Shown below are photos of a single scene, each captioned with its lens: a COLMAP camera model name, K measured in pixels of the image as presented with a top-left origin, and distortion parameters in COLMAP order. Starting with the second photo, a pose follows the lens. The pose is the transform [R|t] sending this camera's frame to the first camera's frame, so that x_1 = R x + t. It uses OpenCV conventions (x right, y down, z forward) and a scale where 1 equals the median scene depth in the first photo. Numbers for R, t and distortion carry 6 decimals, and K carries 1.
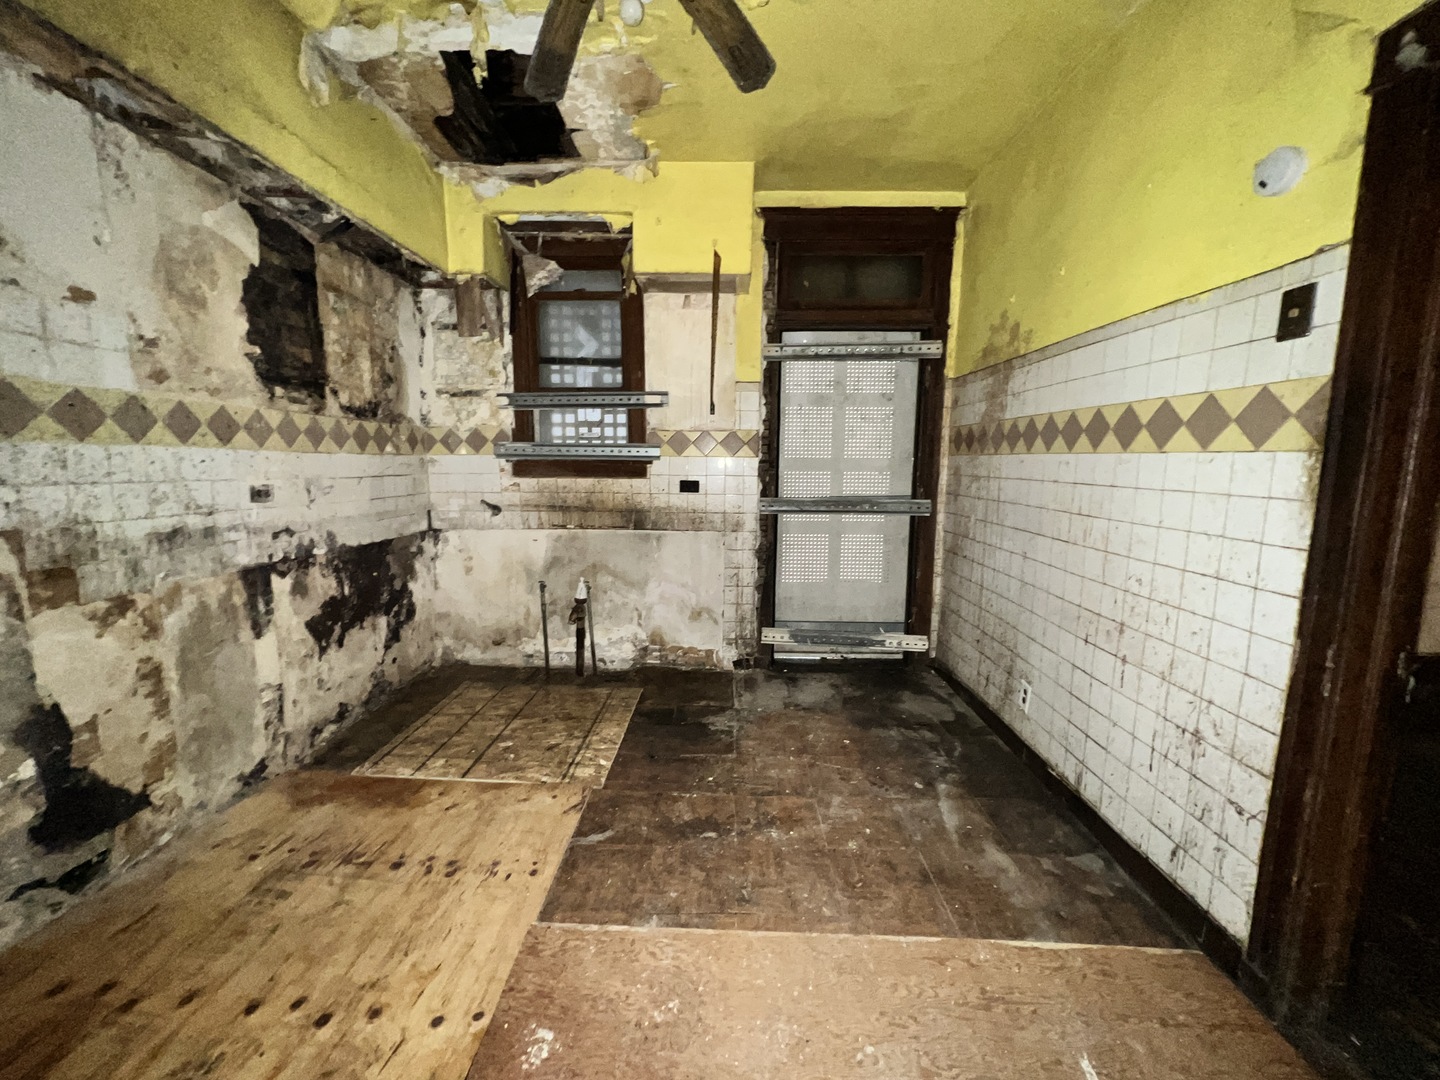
lens RADIAL K [[580.7, 0, 717.6], [0, 580.7, 539.6], [0, 0, 1]] dist [-0.000608, -0.000168]
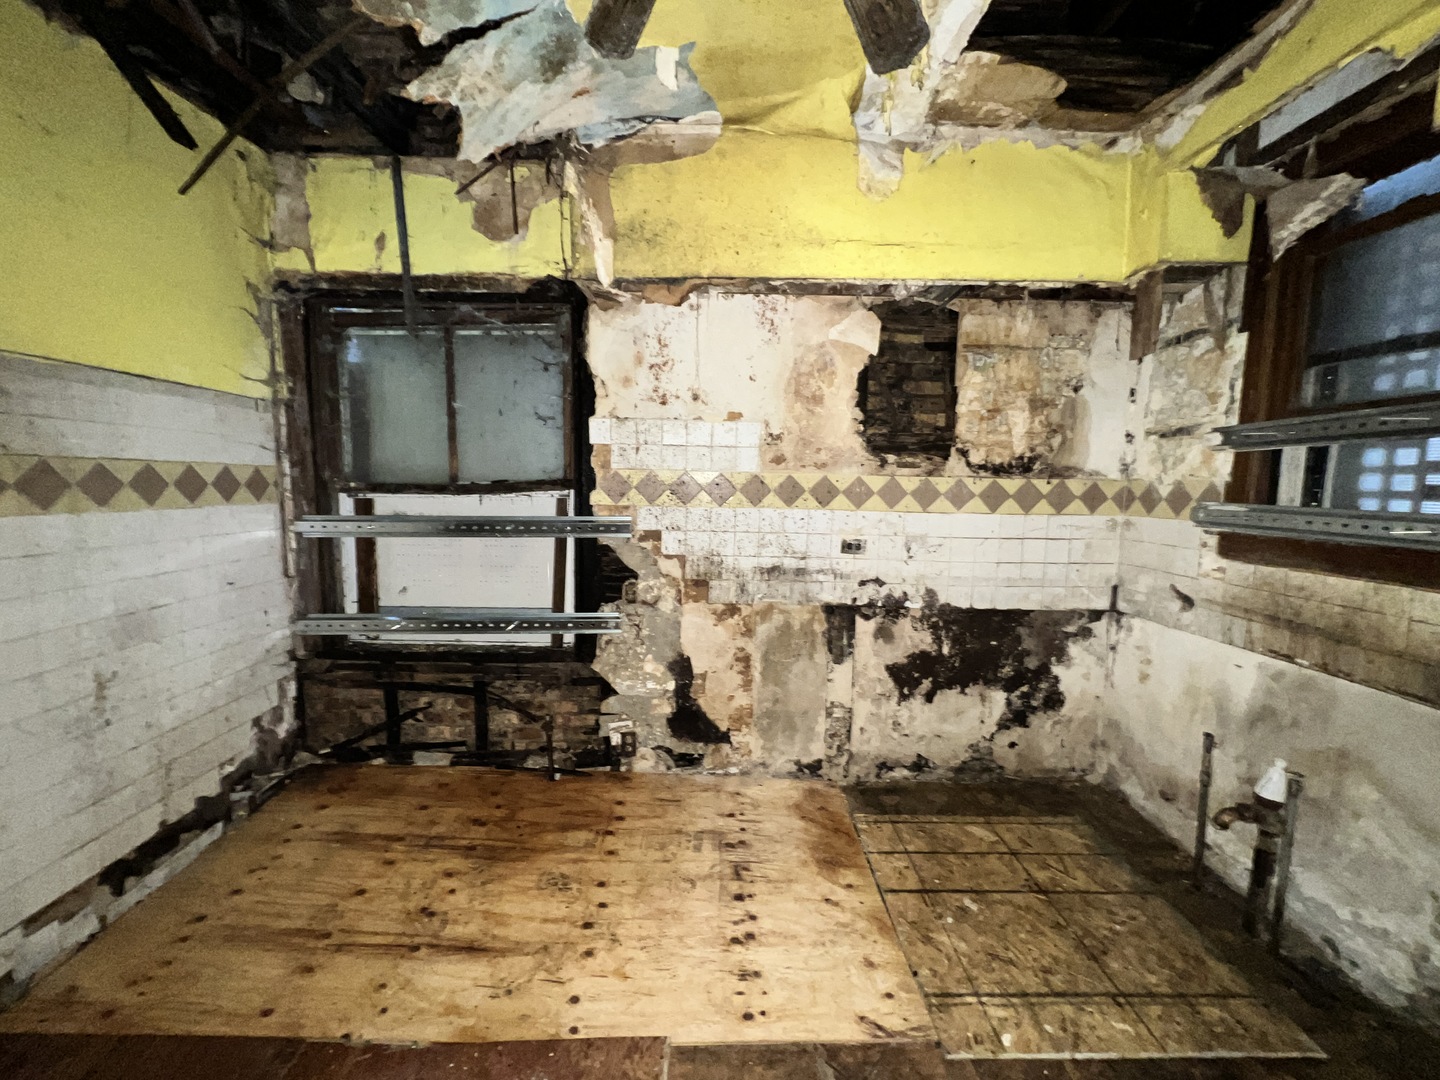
lens RADIAL K [[580.7, 0, 718.5], [0, 580.7, 538.3], [0, 0, 1]] dist [-0.000608, -0.000168]
pose [[0.040725, 0.096306, -0.994518, 0.331827], [-0.147044, 0.985084, 0.089371, -0.139547], [0.988291, 0.142598, 0.054279, 0.569107]]
